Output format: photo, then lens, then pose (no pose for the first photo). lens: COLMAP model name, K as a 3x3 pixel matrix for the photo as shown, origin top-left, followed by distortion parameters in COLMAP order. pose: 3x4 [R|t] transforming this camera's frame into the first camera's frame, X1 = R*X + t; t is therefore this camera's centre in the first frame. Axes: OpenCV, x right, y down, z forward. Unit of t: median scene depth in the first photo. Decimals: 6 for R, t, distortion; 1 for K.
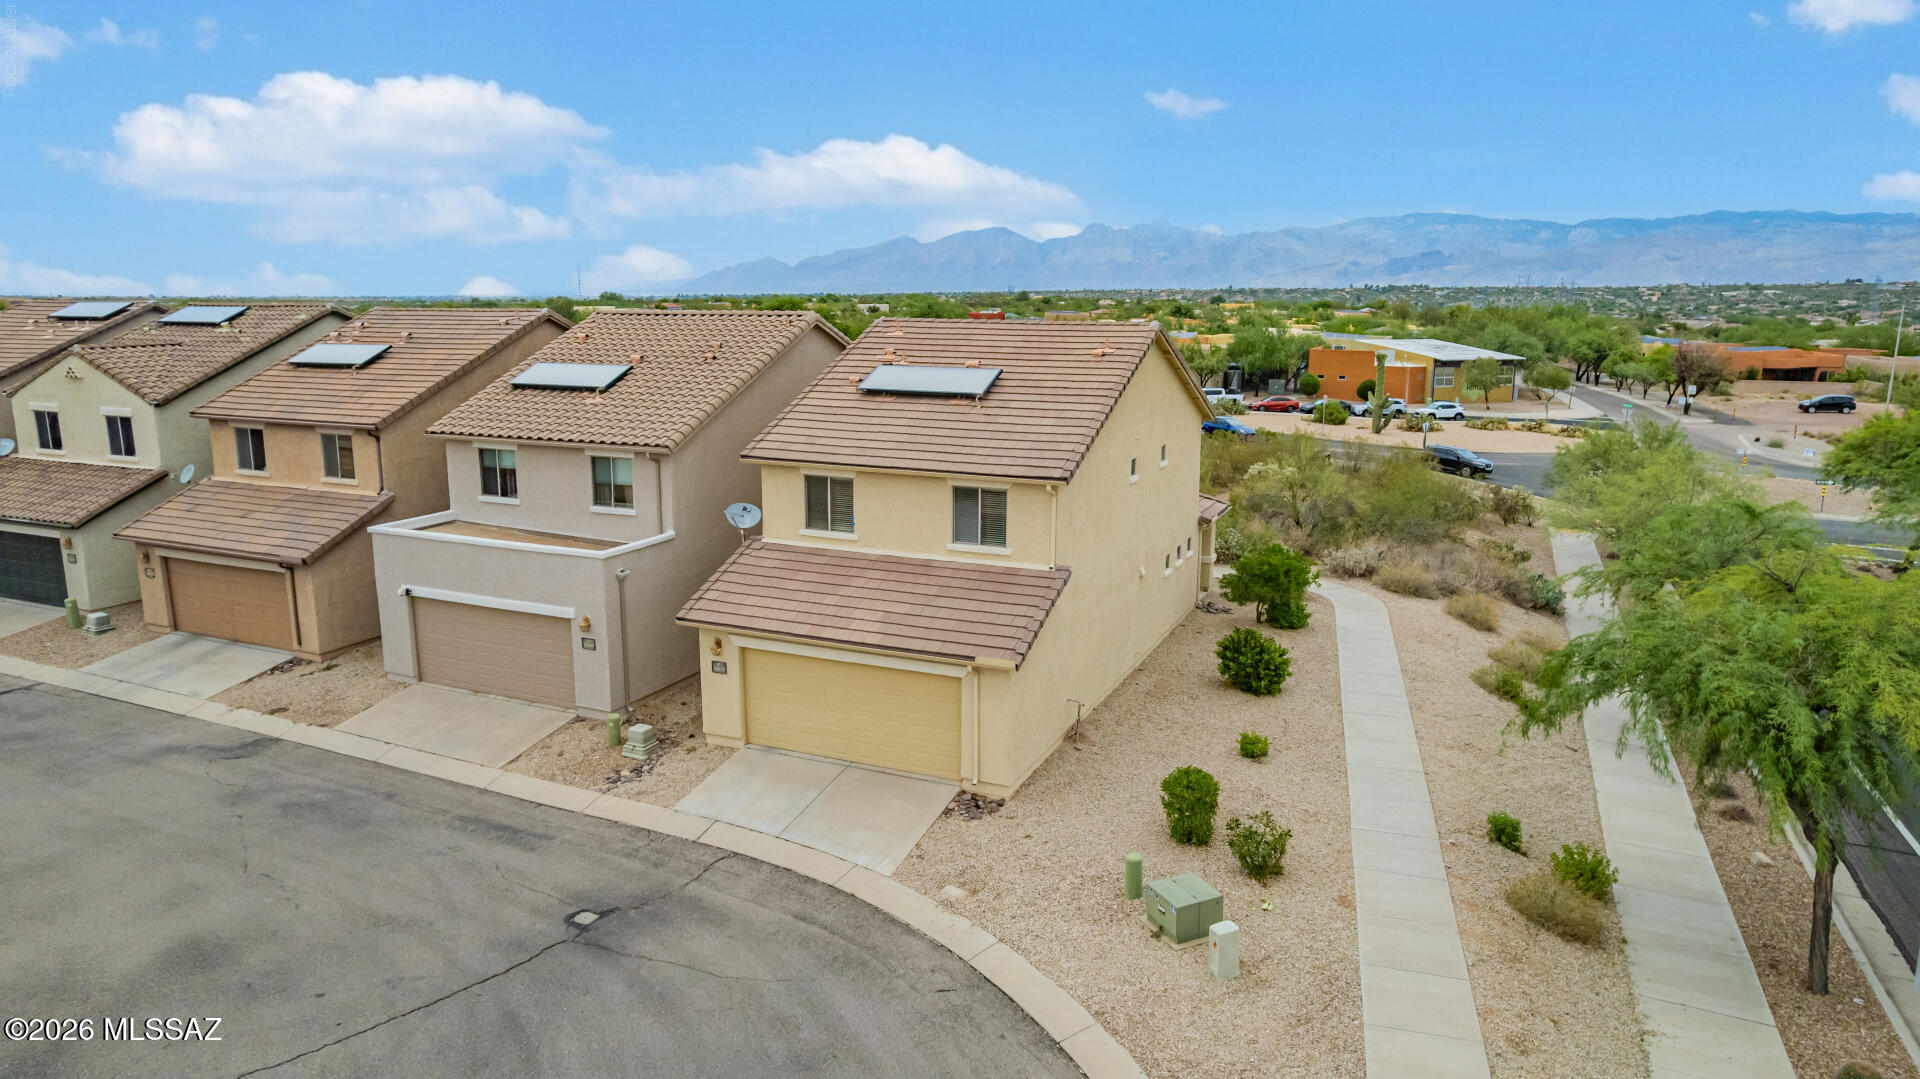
lens RADIAL K [[1227.7, 0, 960.0], [0, 1227.7, 539.5], [0, 0, 1]] dist [-0.075766, 0.062446]
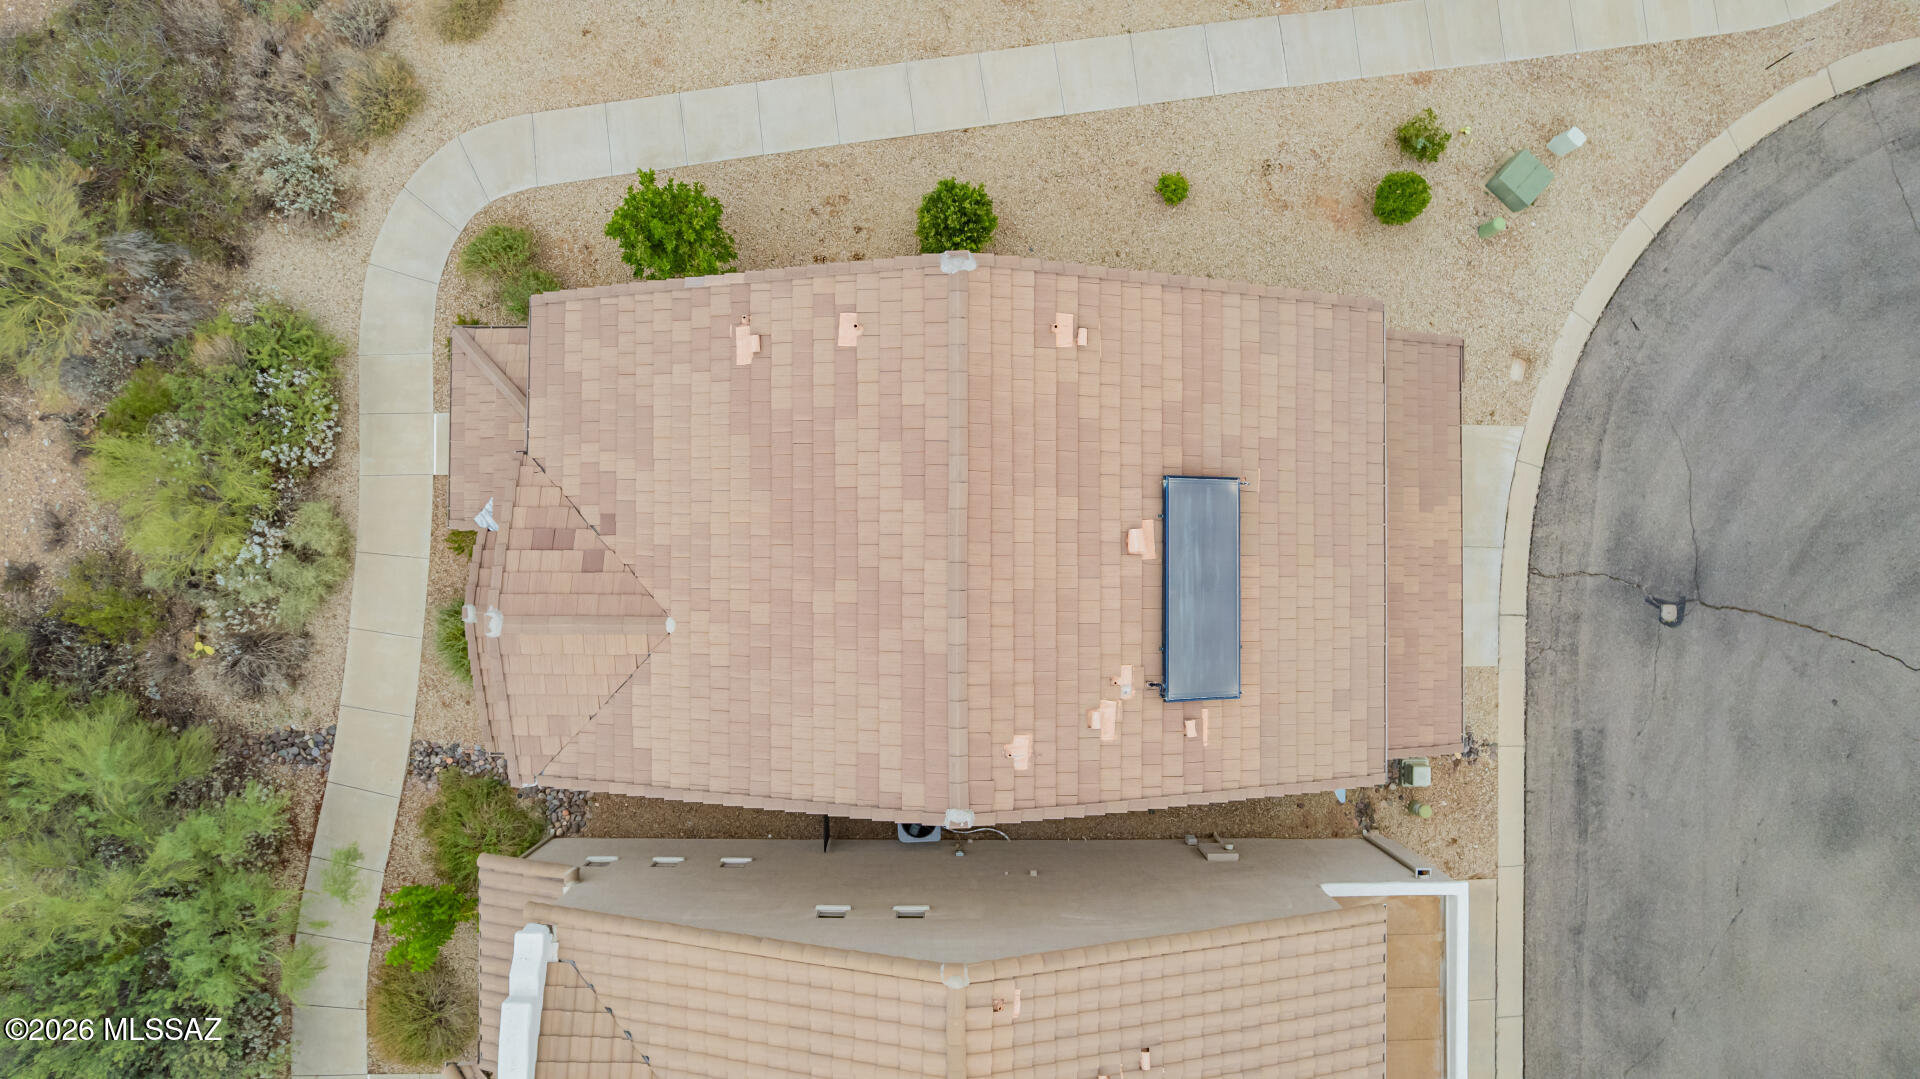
lens RADIAL K [[1227.7, 0, 960.0], [0, 1227.7, 539.5], [0, 0, 1]] dist [-0.075766, 0.062446]
pose [[-0.399547, -0.916626, 0.012613, 0.038904], [0.183660, -0.066560, 0.980734, -0.826309], [-0.898127, 0.394165, 0.194942, 1.061086]]
